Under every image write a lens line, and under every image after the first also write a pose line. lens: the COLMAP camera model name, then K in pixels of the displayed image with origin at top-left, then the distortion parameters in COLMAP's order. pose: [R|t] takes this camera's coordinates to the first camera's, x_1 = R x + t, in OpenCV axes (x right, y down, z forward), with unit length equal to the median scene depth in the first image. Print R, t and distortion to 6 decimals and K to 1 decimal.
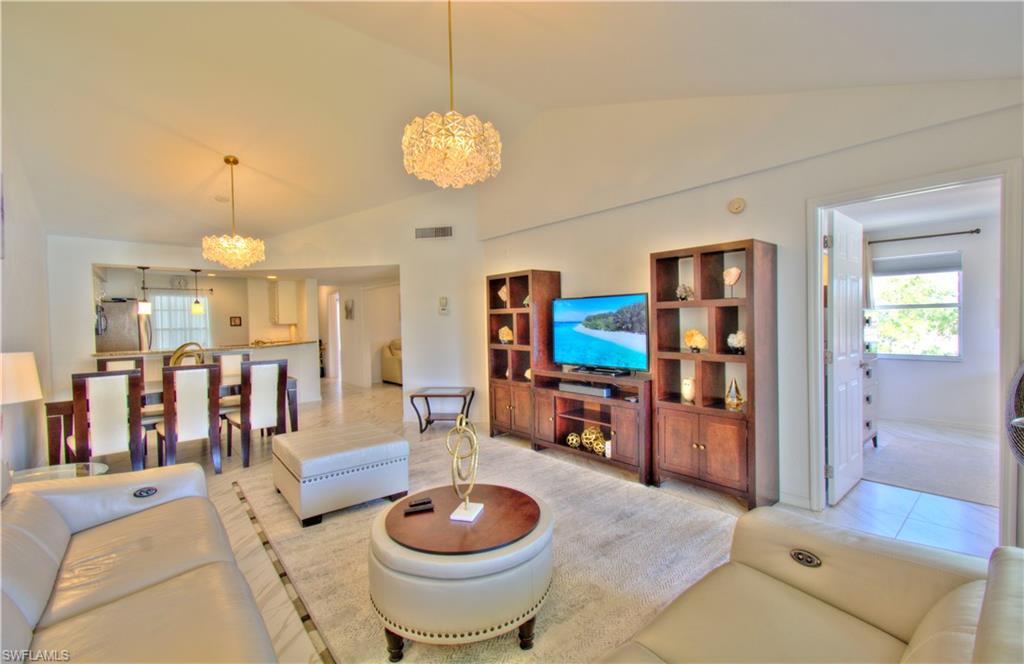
lens RADIAL K [[439.6, 0, 513.7], [0, 439.6, 328.9], [0, 0, 1]] dist [-0.000832, 0.002954]
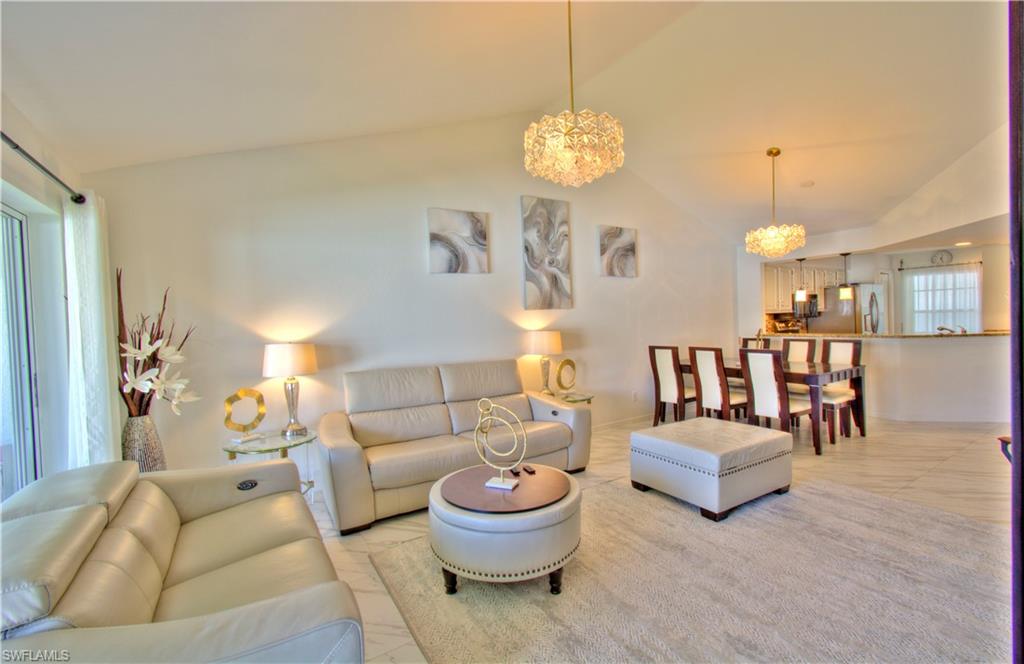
lens RADIAL K [[439.6, 0, 513.0], [0, 439.6, 328.7], [0, 0, 1]] dist [-0.000832, 0.002954]
pose [[-0.131246, 0.041768, -0.990470, 0.605608], [0.012116, 0.999105, 0.040527, -0.027672], [0.991276, -0.006681, -0.131635, 0.687570]]
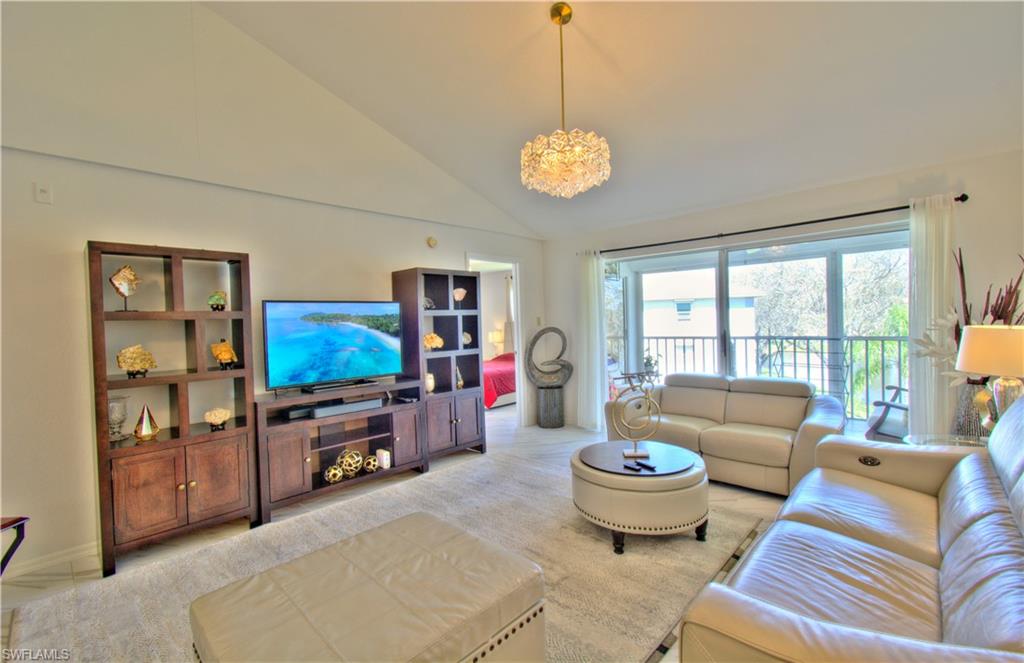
lens RADIAL K [[439.6, 0, 504.4], [0, 439.6, 329.1], [0, 0, 1]] dist [-0.000832, 0.002954]
pose [[-0.102949, 0.001125, 0.994686, -0.841198], [0.050018, 0.998740, 0.004047, -0.005246], [-0.993428, 0.050169, -0.102876, 0.899550]]
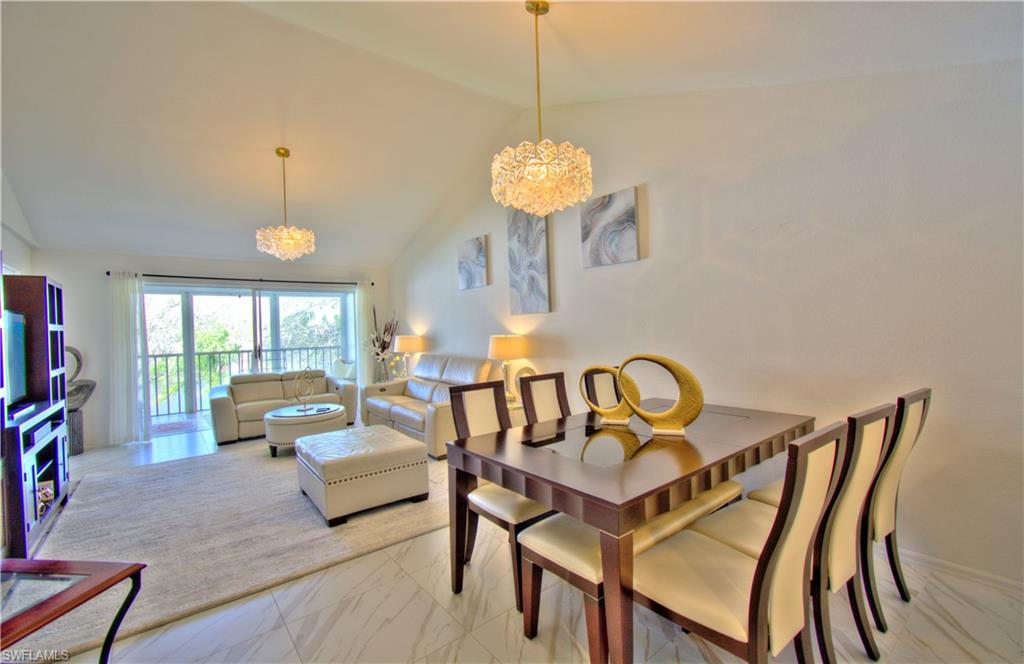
lens RADIAL K [[439.6, 0, 511.6], [0, 439.6, 332.3], [0, 0, 1]] dist [-0.000832, 0.002954]
pose [[-0.998565, 0.046725, 0.026155, -0.784608], [0.047585, 0.998312, 0.033303, -0.023628], [-0.024555, 0.034500, -0.999103, 1.976080]]
